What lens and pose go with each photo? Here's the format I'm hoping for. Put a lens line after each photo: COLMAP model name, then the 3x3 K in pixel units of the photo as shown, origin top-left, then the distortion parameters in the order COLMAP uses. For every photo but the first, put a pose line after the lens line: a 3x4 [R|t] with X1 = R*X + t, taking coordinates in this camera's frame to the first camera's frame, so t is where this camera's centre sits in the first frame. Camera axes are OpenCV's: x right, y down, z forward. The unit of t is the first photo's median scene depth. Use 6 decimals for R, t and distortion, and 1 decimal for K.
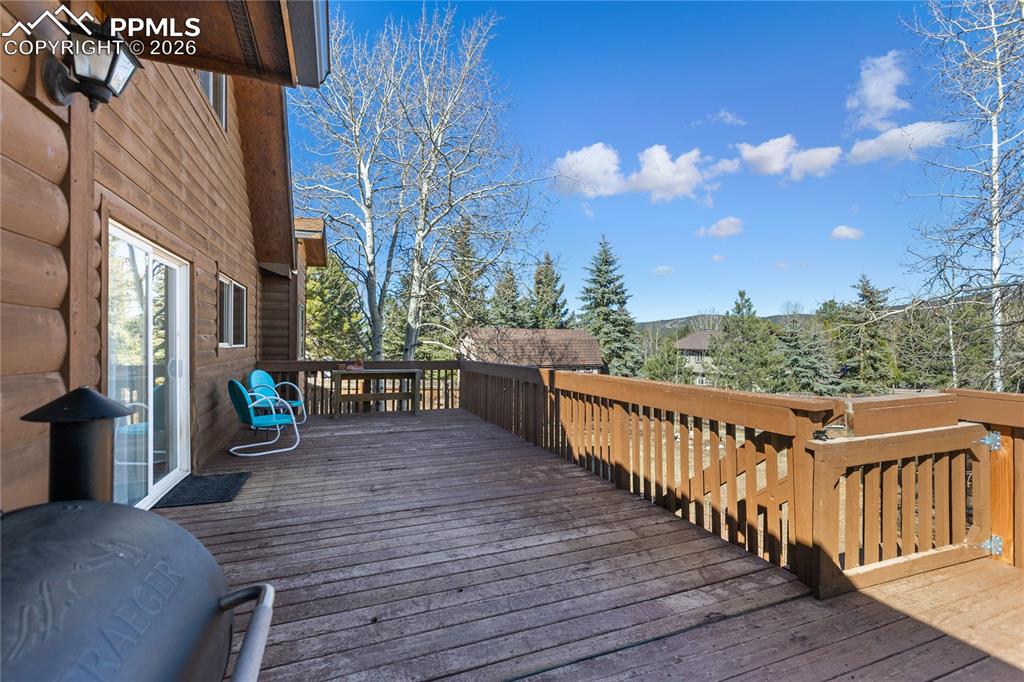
lens RADIAL K [[466.4, 0, 513.8], [0, 466.4, 341.7], [0, 0, 1]] dist [0.005547, -0.000966]
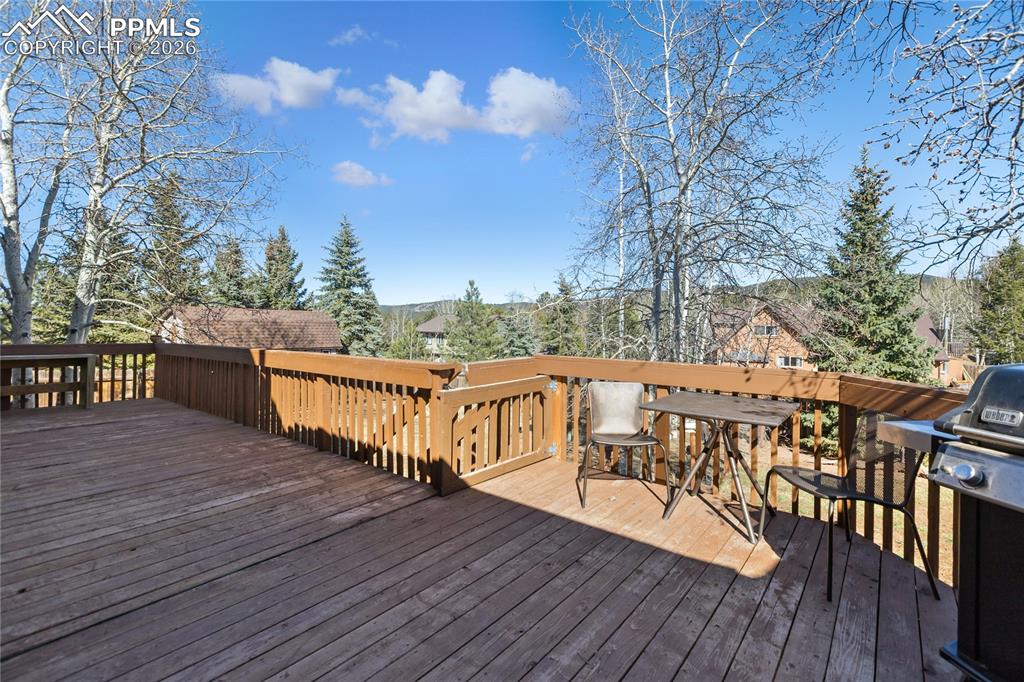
lens RADIAL K [[466.4, 0, 518.3], [0, 466.4, 328.3], [0, 0, 1]] dist [0.005547, -0.000966]
pose [[0.862438, 0.005639, 0.506131, 0.034859], [-0.009530, 0.999942, 0.005099, 0.002046], [-0.506072, -0.009221, 0.862442, -0.129437]]
